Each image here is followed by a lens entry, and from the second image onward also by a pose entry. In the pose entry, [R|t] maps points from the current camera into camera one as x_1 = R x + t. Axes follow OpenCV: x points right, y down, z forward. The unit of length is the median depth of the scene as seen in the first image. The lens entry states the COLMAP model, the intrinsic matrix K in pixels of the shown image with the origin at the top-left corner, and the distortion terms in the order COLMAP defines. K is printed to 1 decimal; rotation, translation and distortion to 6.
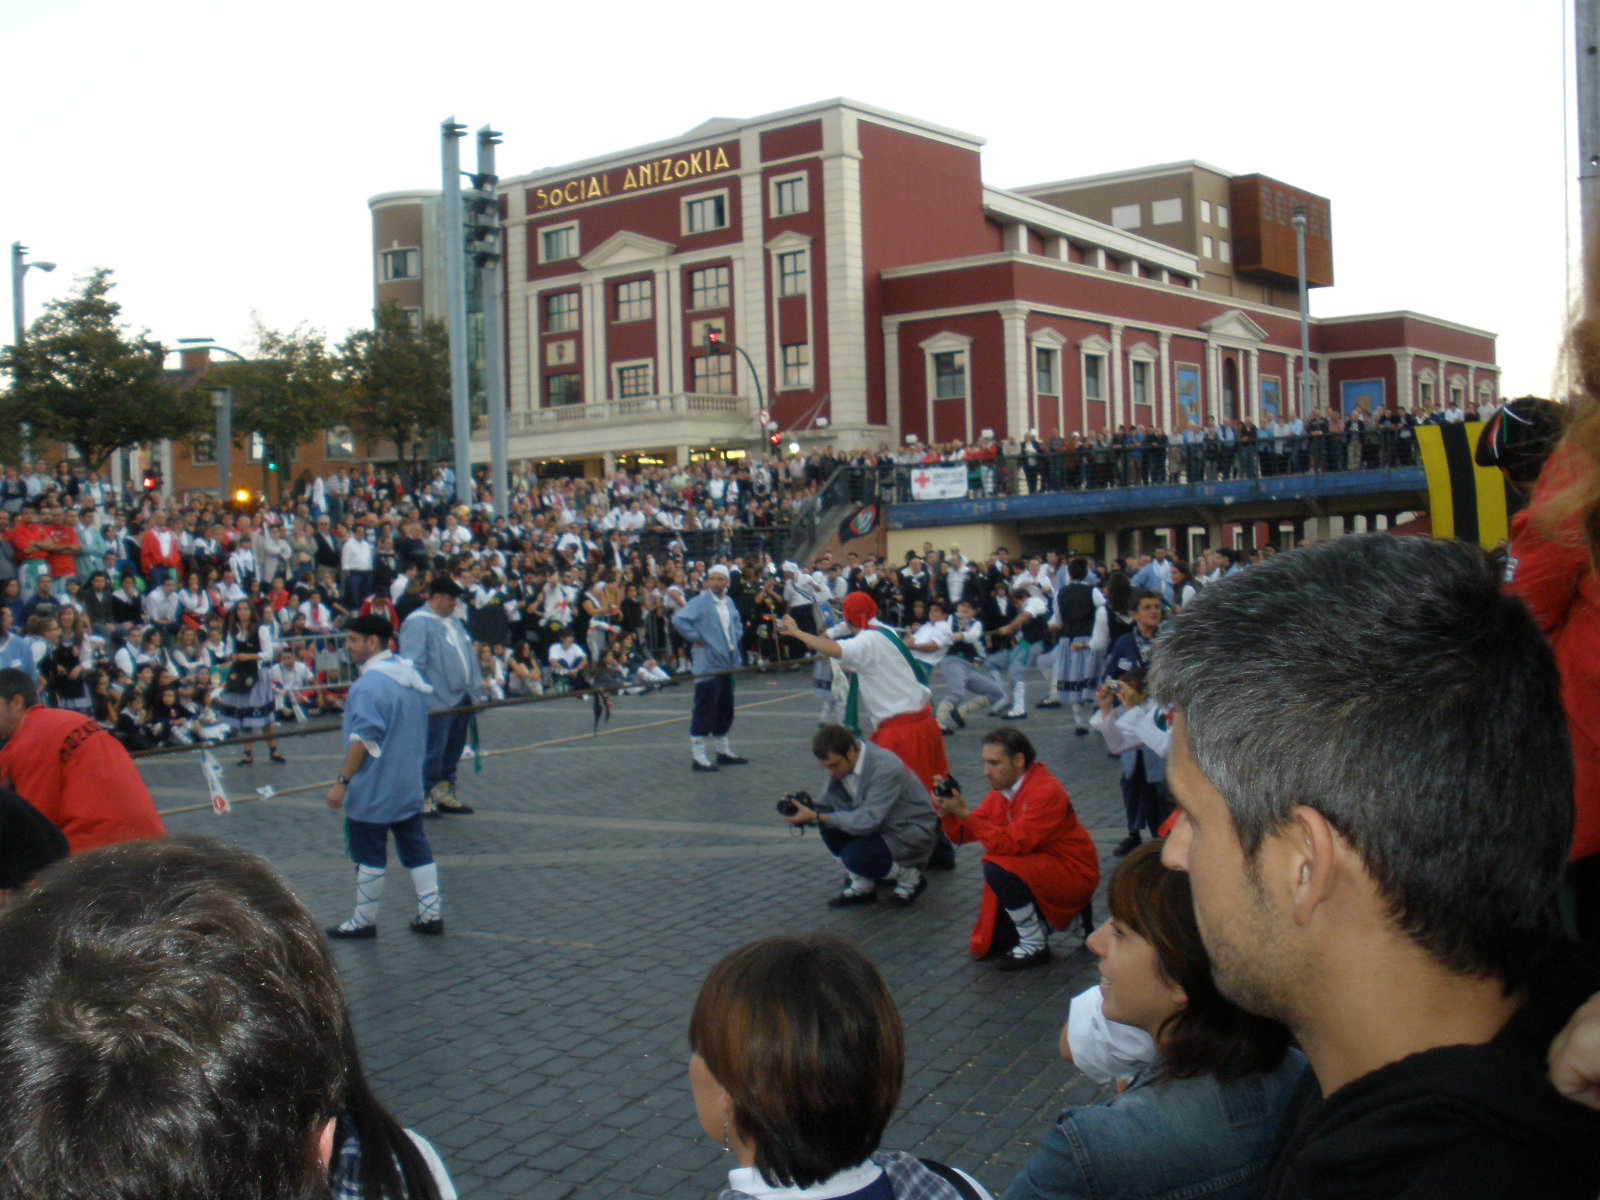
lens RADIAL K [[2110.6, 0, 799.1], [0, 2110.6, 598.6], [0, 0, 1]] dist [0.022662, 0.000000]
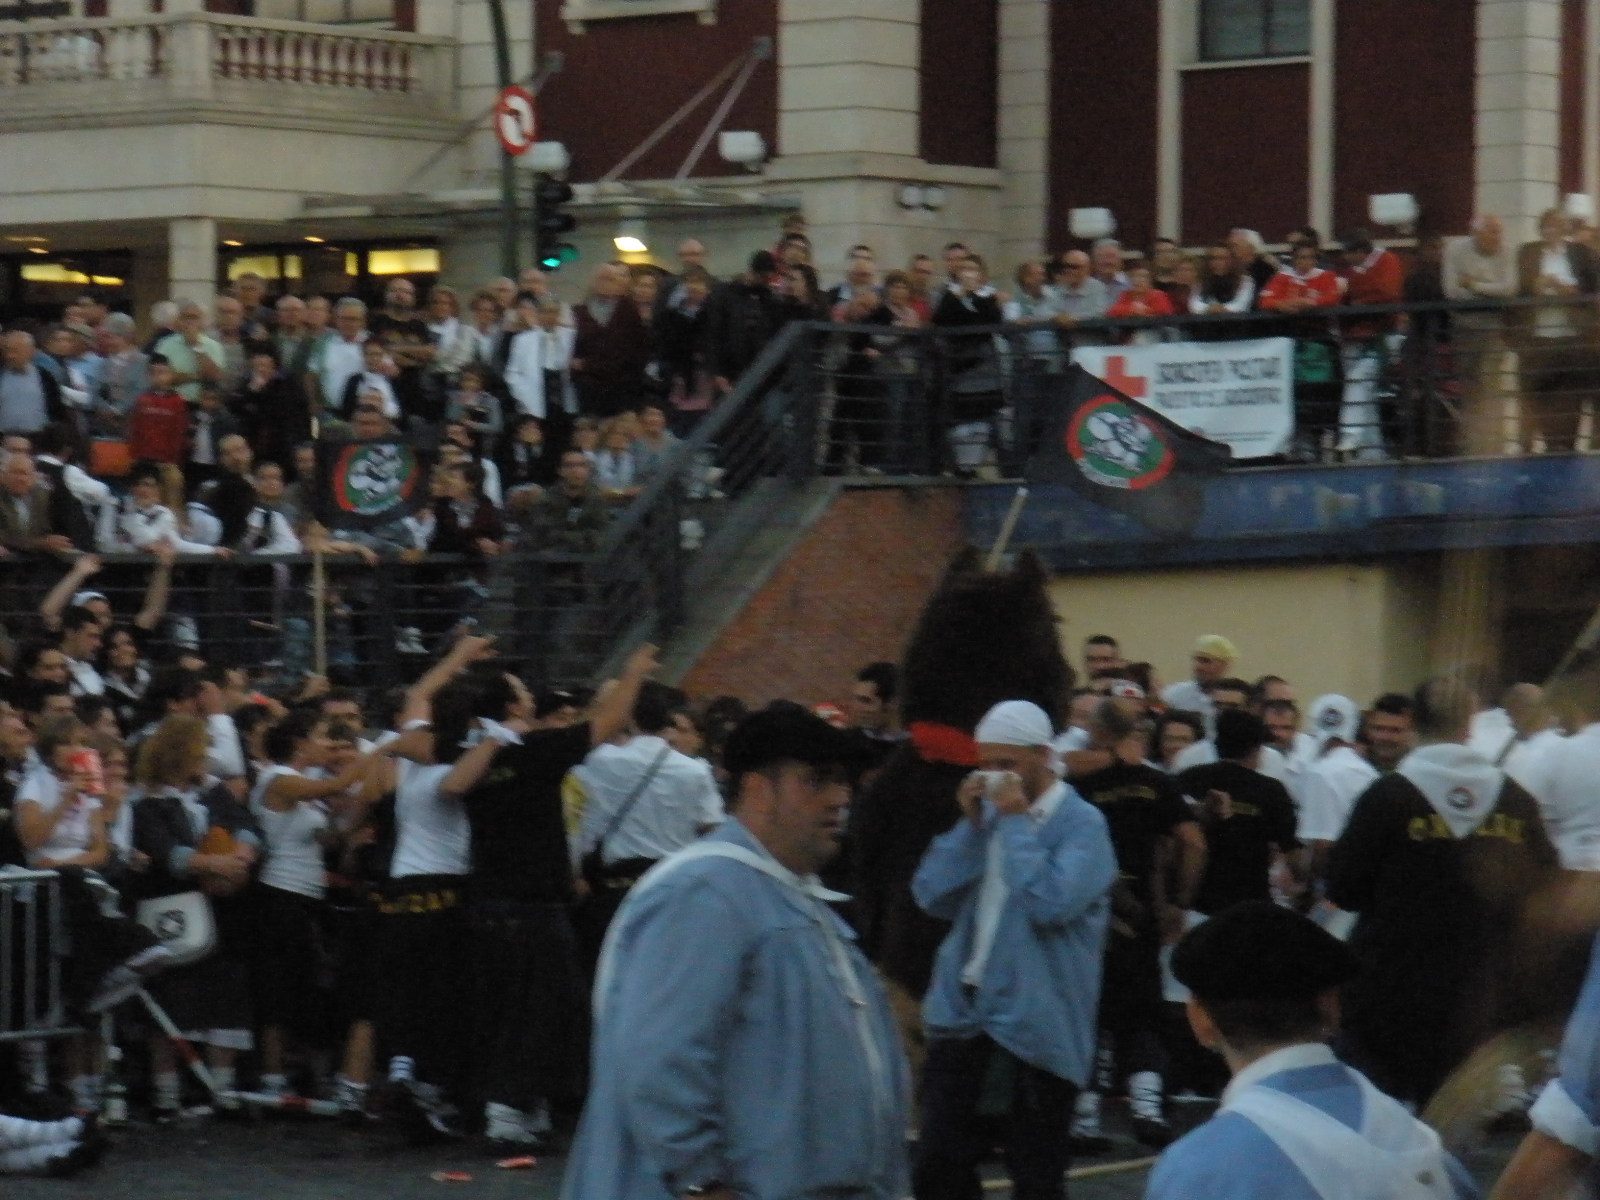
lens RADIAL K [[2321.8, 0, 797.3], [0, 2321.8, 689.2], [0, 0, 1]] dist [0.111411, 0.000000]
pose [[0.990348, 0.052852, -0.128127, 0.058317], [-0.037820, 0.992408, 0.117032, -0.051455], [0.133340, -0.111056, 0.984828, 0.711891]]
